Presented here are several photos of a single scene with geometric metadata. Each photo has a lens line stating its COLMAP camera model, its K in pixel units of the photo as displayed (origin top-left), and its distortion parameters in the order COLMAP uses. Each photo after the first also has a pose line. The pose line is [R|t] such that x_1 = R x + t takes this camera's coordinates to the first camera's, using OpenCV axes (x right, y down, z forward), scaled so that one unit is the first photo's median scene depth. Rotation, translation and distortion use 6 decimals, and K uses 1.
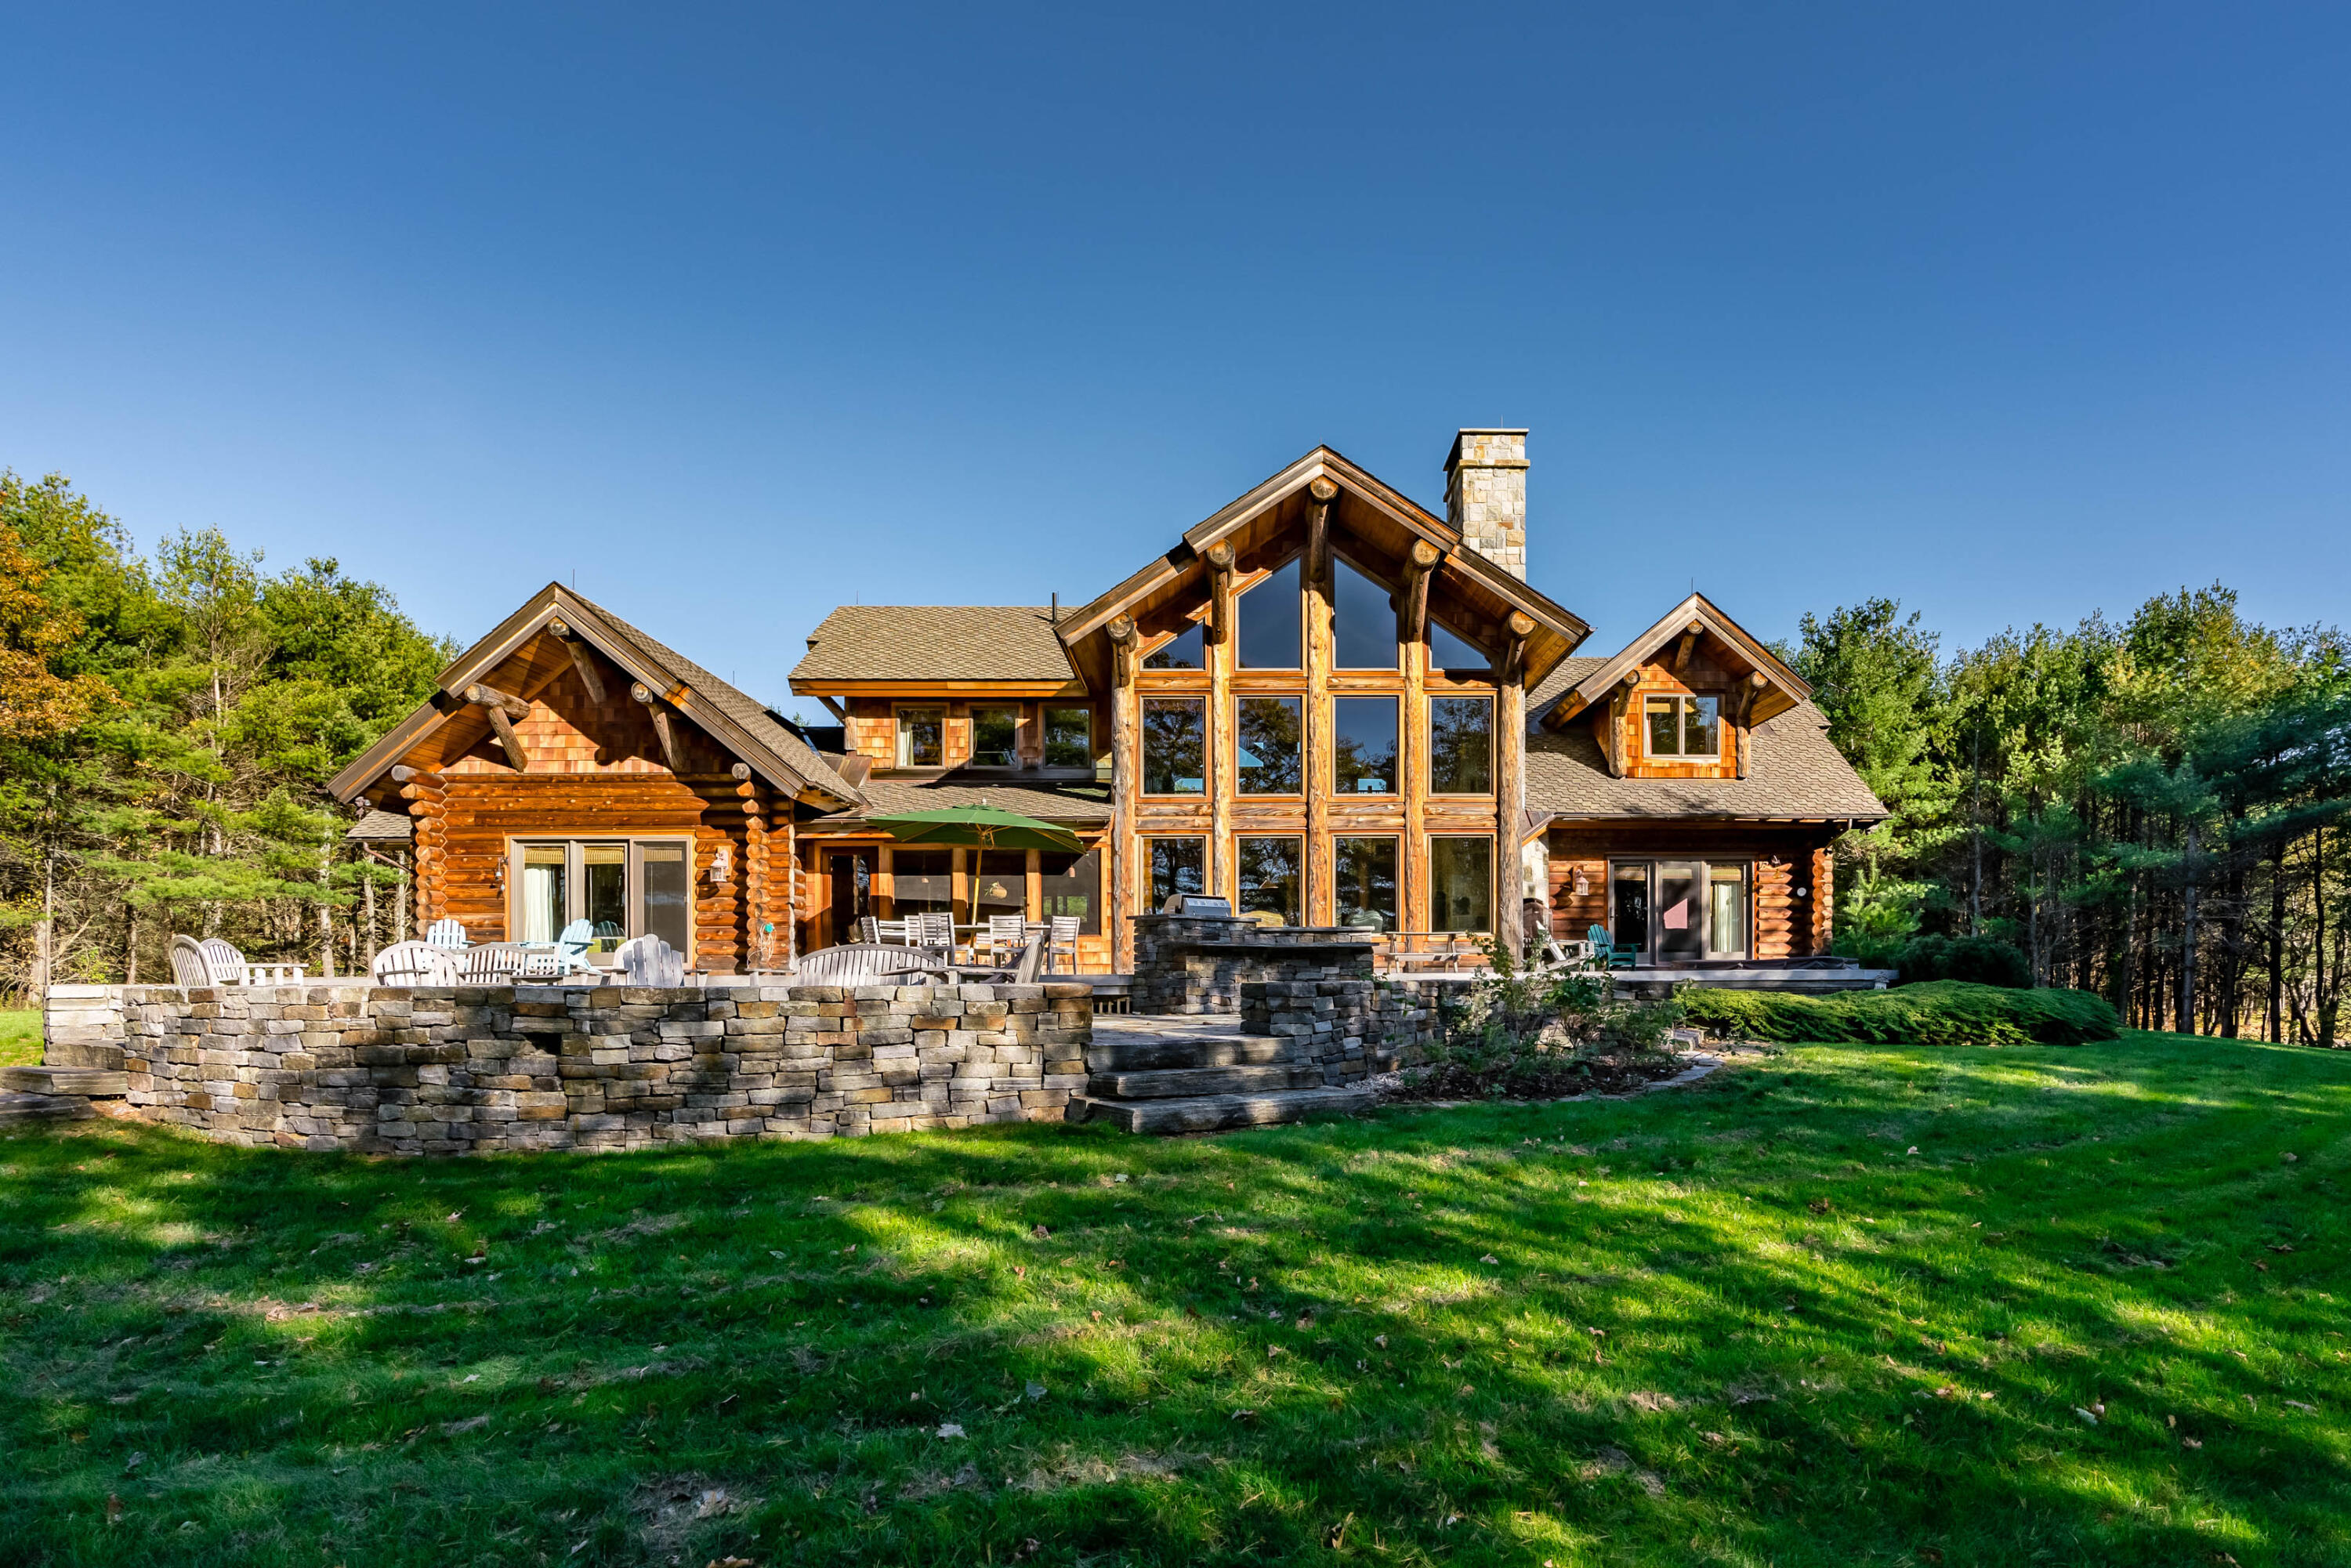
lens RADIAL K [[1129.7, 0, 1336.4], [0, 1129.7, 937.8], [0, 0, 1]] dist [-0.009256, 0.003512]
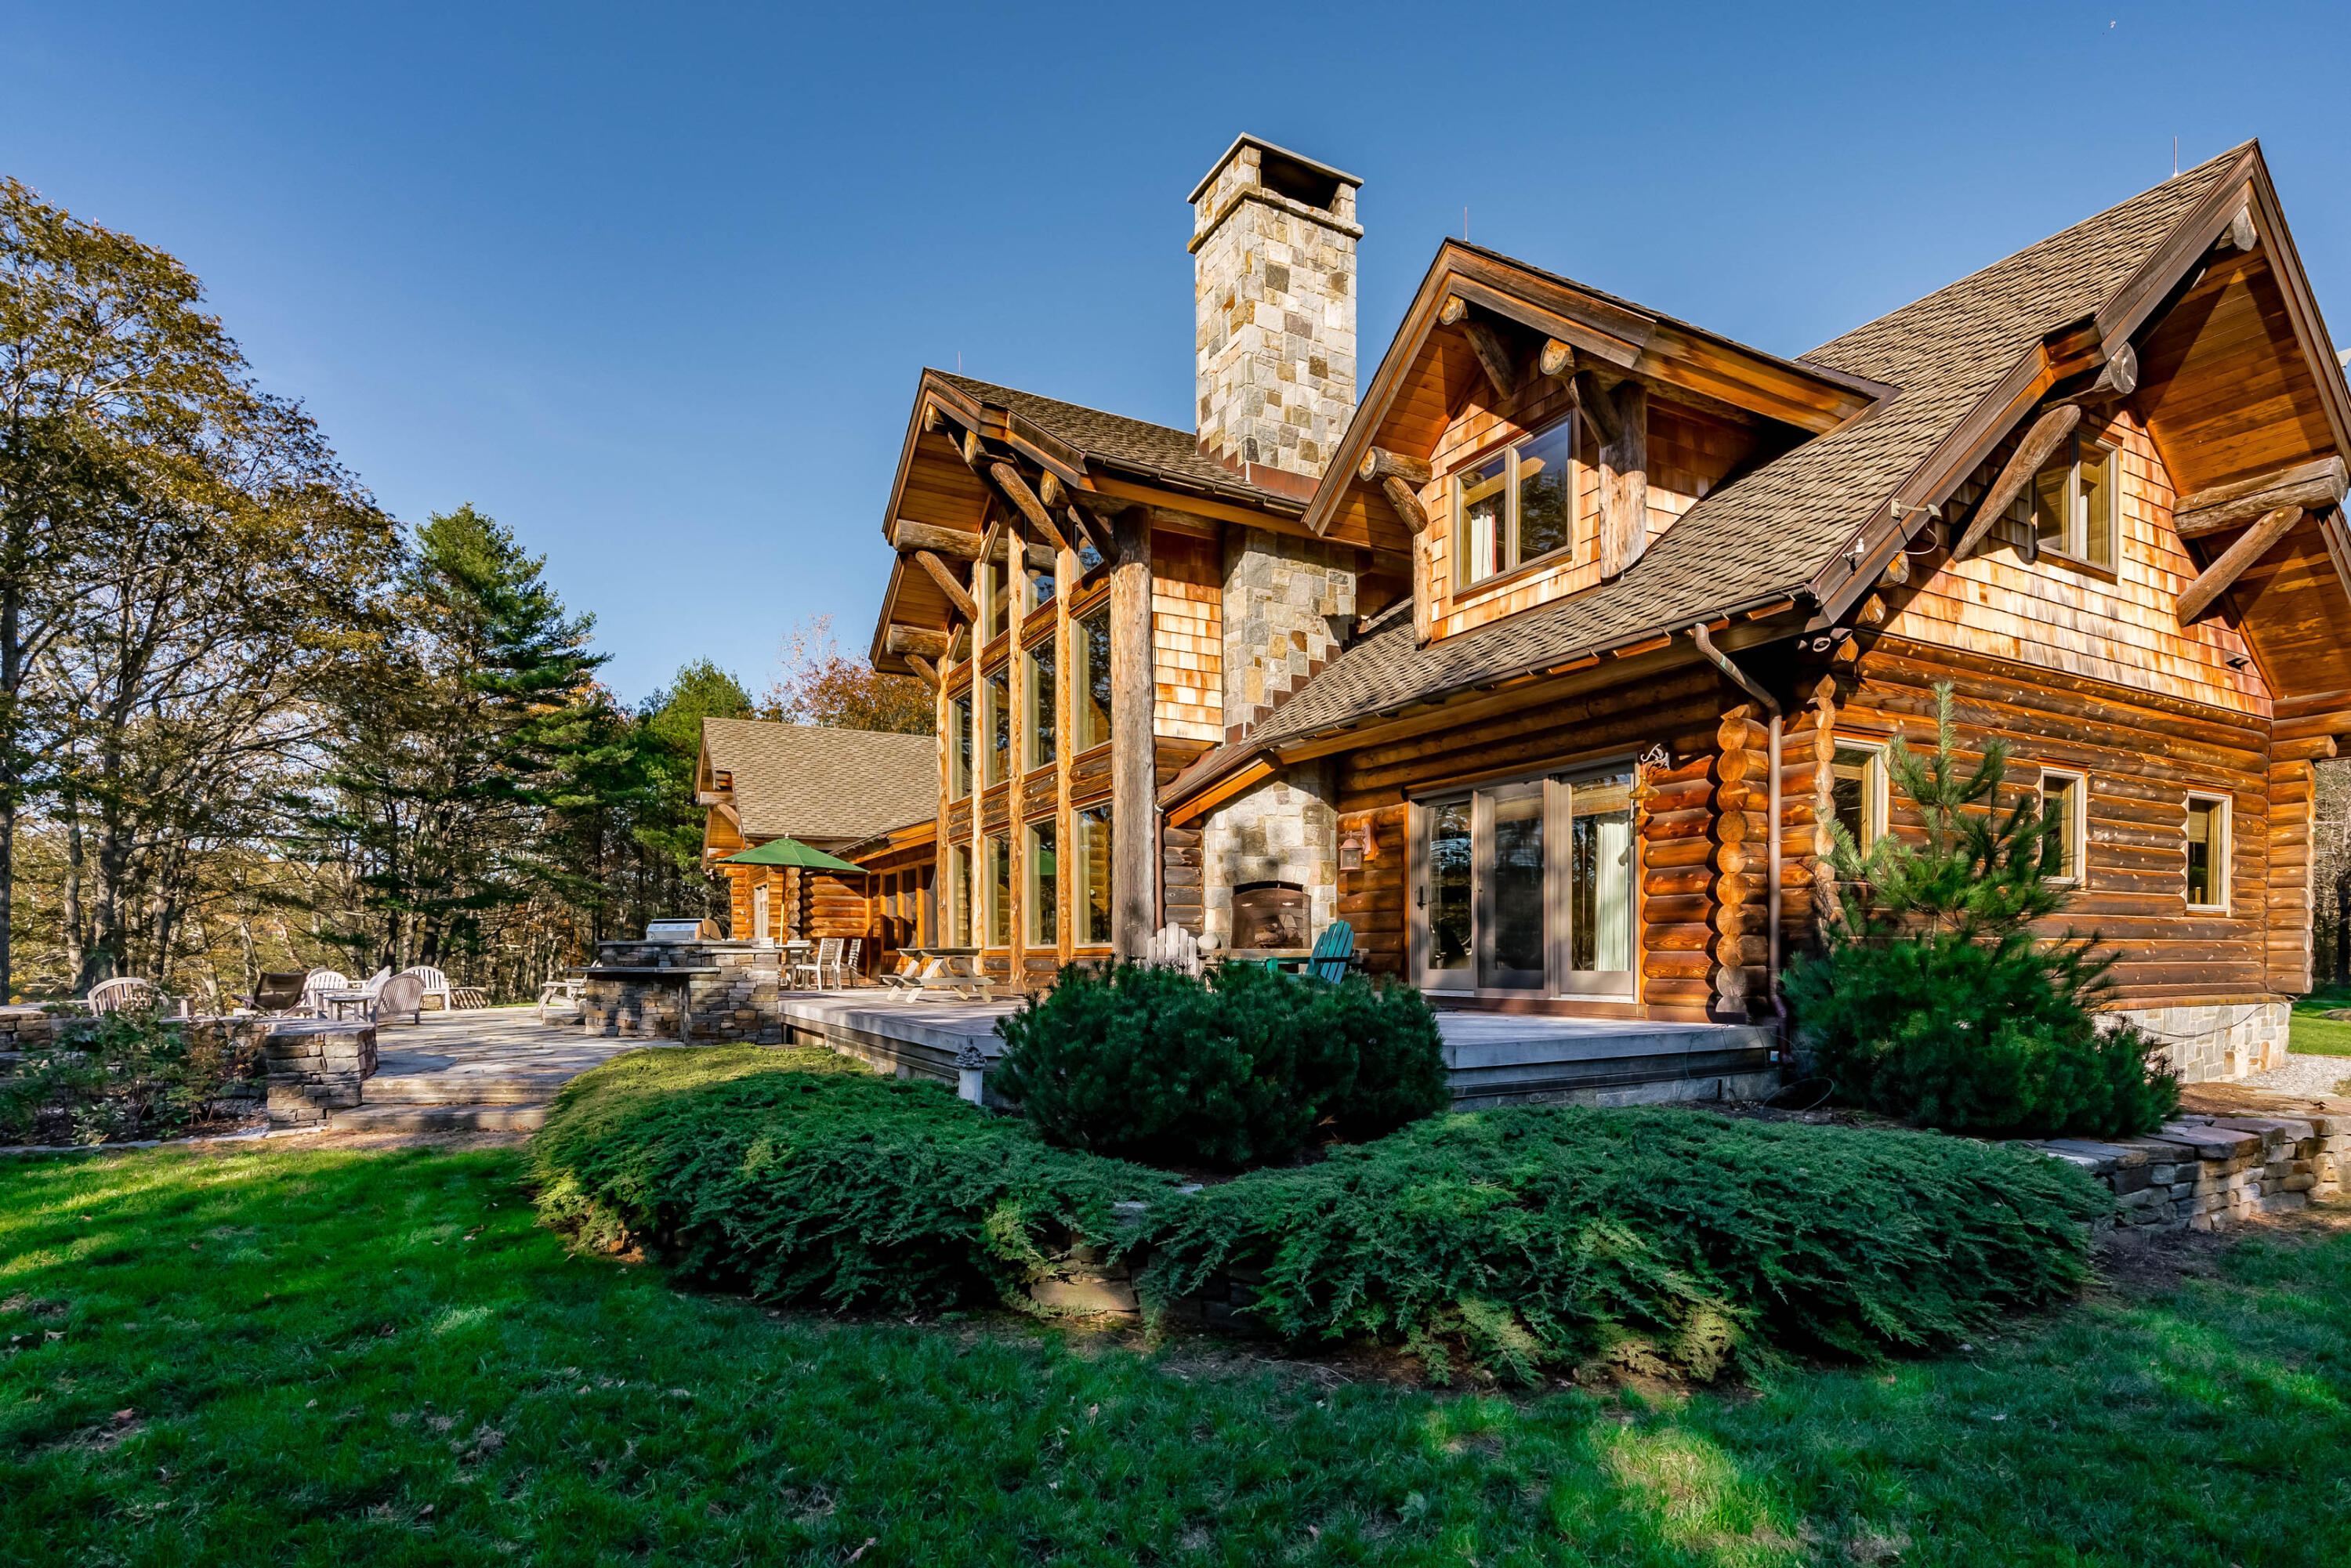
lens RADIAL K [[1129.7, 0, 1219.2], [0, 1129.7, 981.9], [0, 0, 1]] dist [-0.009256, 0.003512]
pose [[0.437822, 0.031496, -0.898510, 0.836774], [0.037122, 0.997901, 0.053068, -0.014341], [0.898295, -0.056589, 0.435734, 0.792329]]
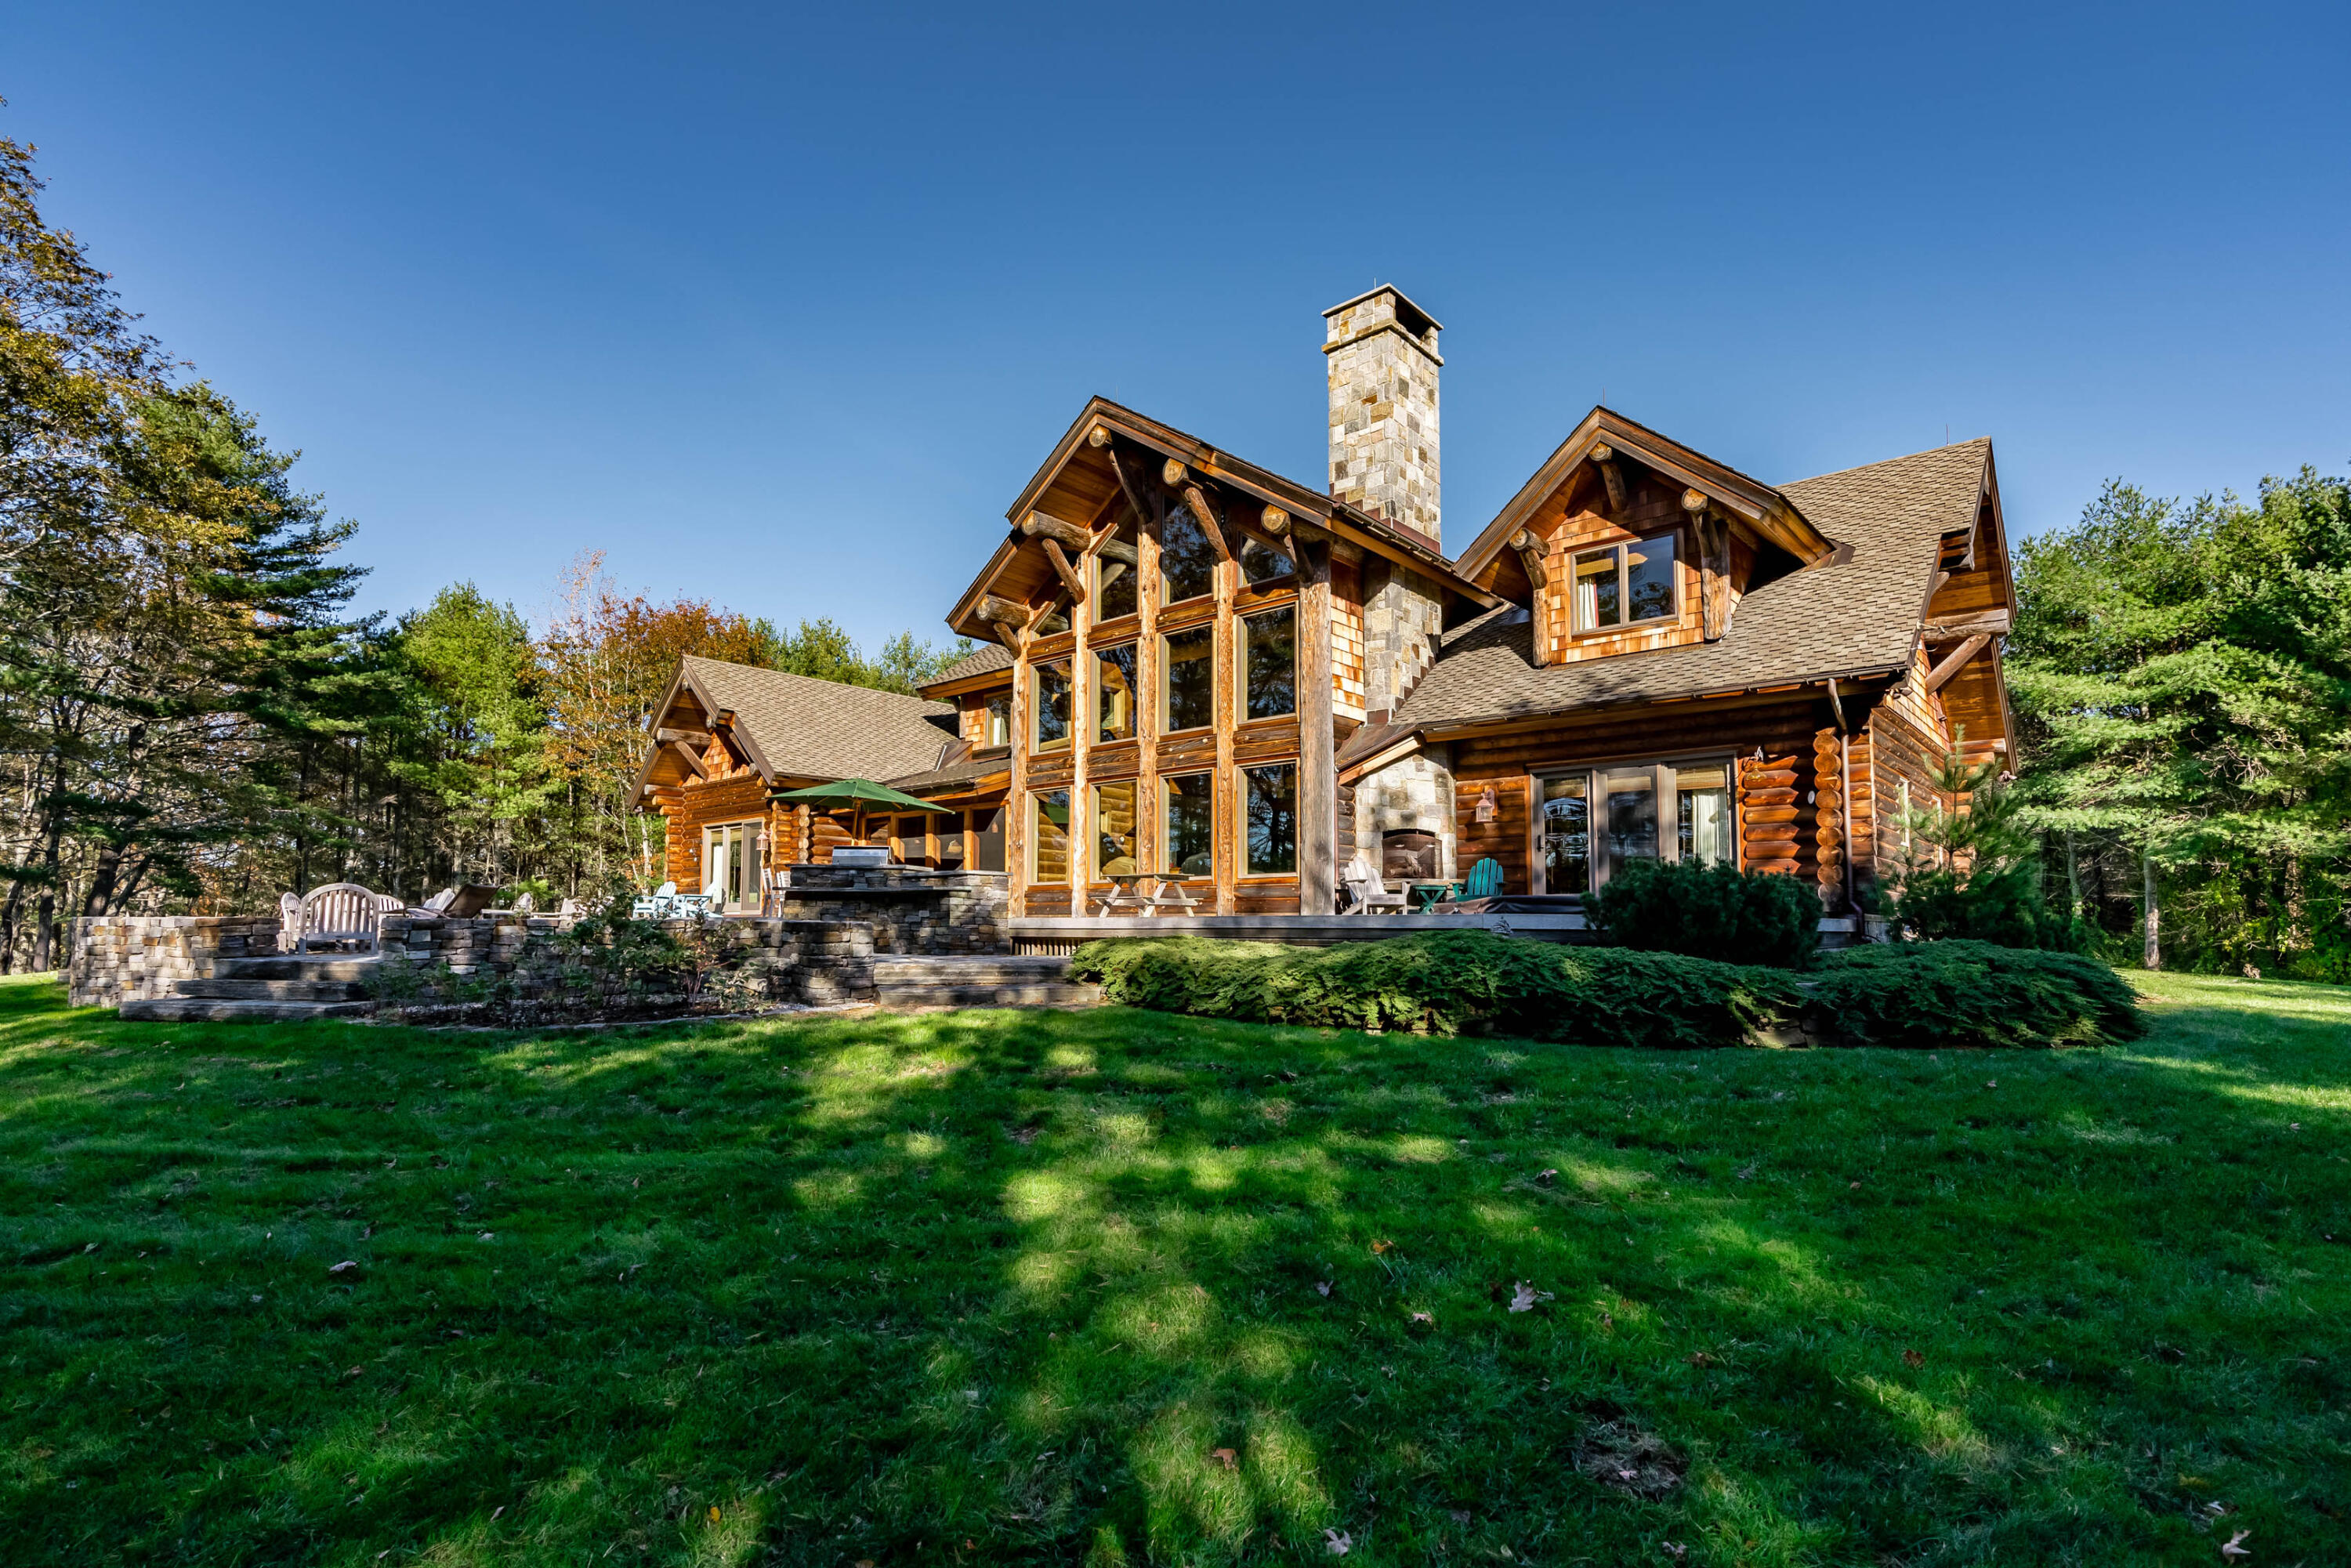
lens RADIAL K [[1129.7, 0, 1233.8], [0, 1129.7, 864.0], [0, 0, 1]] dist [-0.009256, 0.003512]
pose [[0.721864, -0.029377, -0.691411, 0.748281], [0.016616, 0.999546, -0.025121, 0.011188], [0.691836, 0.006646, 0.722024, 0.353366]]
